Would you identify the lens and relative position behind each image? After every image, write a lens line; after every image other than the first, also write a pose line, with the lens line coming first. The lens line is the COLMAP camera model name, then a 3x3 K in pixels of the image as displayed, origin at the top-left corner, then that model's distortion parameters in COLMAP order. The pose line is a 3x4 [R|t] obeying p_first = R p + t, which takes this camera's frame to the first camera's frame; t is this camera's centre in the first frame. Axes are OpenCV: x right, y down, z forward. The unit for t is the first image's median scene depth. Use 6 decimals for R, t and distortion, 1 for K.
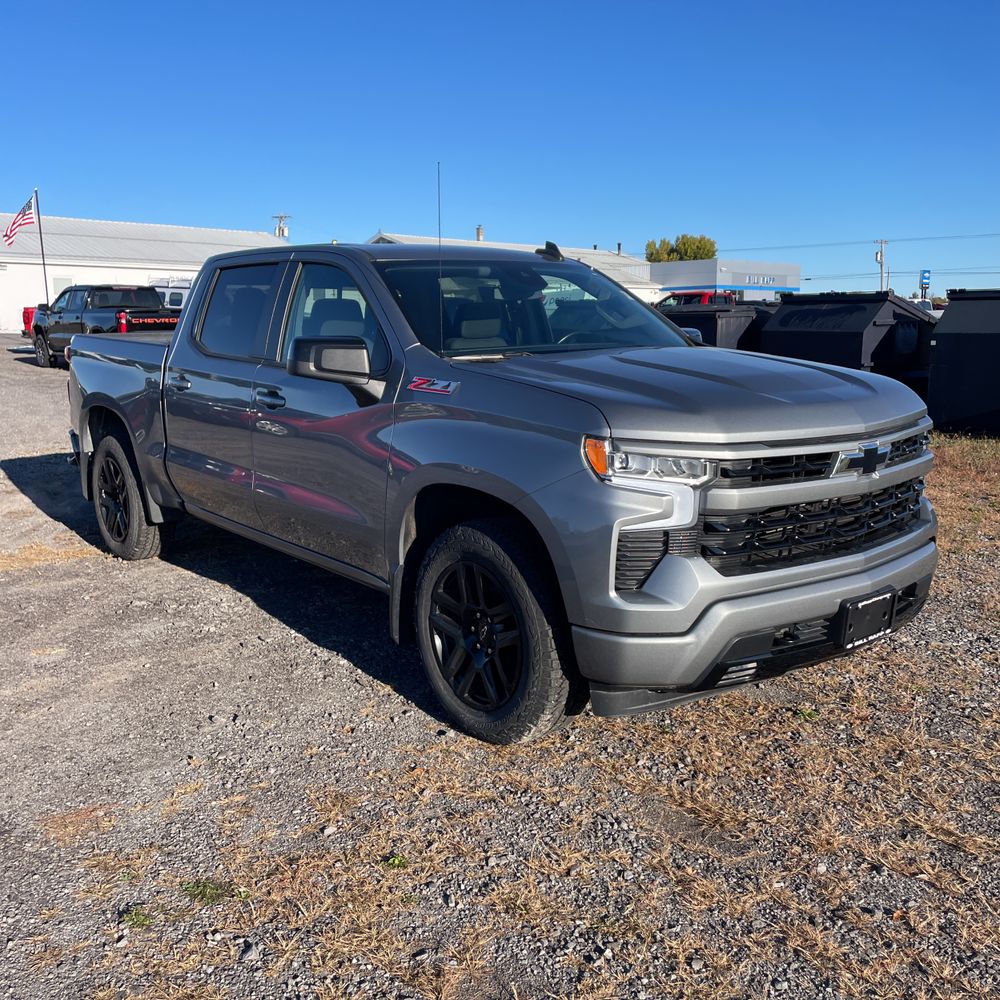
lens RADIAL K [[1000.1, 0, 501.6], [0, 1000.1, 488.6], [0, 0, 1]] dist [0.095397, -0.123690]
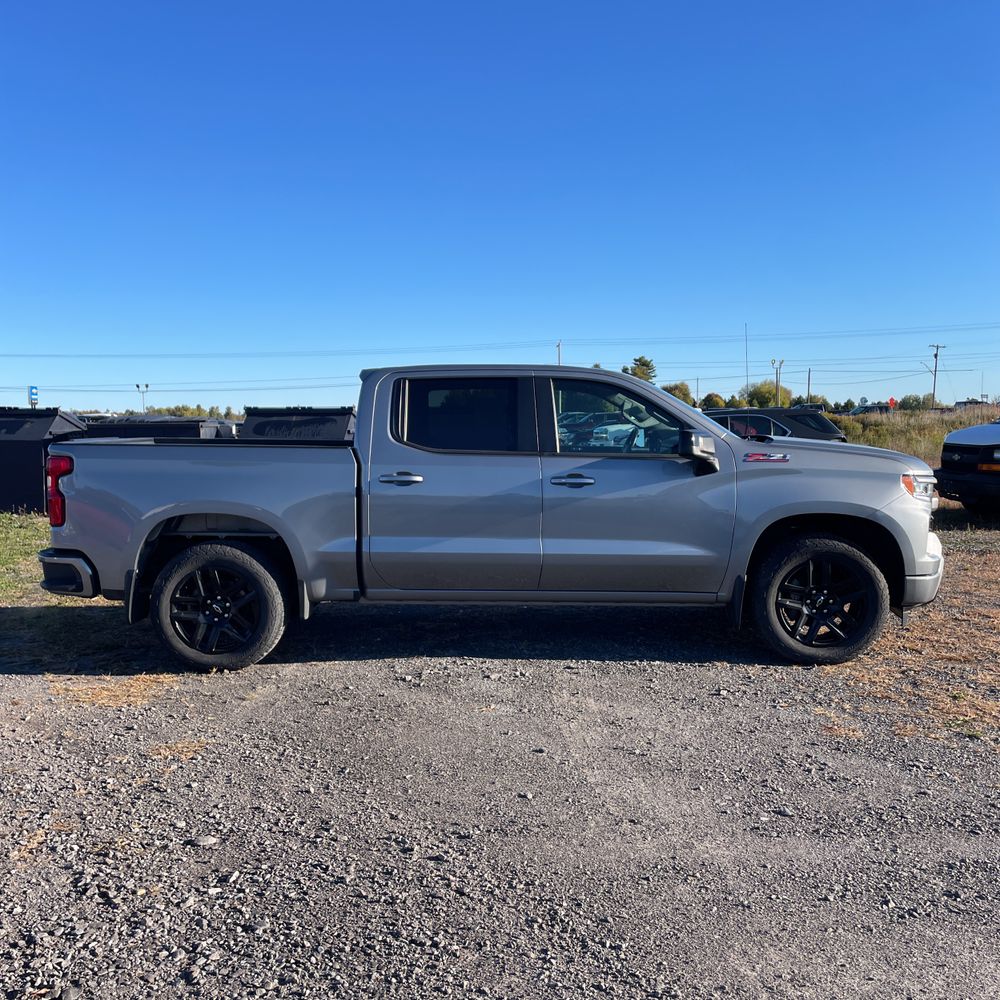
lens RADIAL K [[1006.6, 0, 498.4], [0, 1006.6, 504.9], [0, 0, 1]] dist [0.094033, -0.132812]
pose [[0.643555, -0.064571, 0.762672, -1.498974], [0.138162, 0.989867, -0.032777, -0.031672], [-0.752827, 0.126466, 0.645955, 0.258819]]
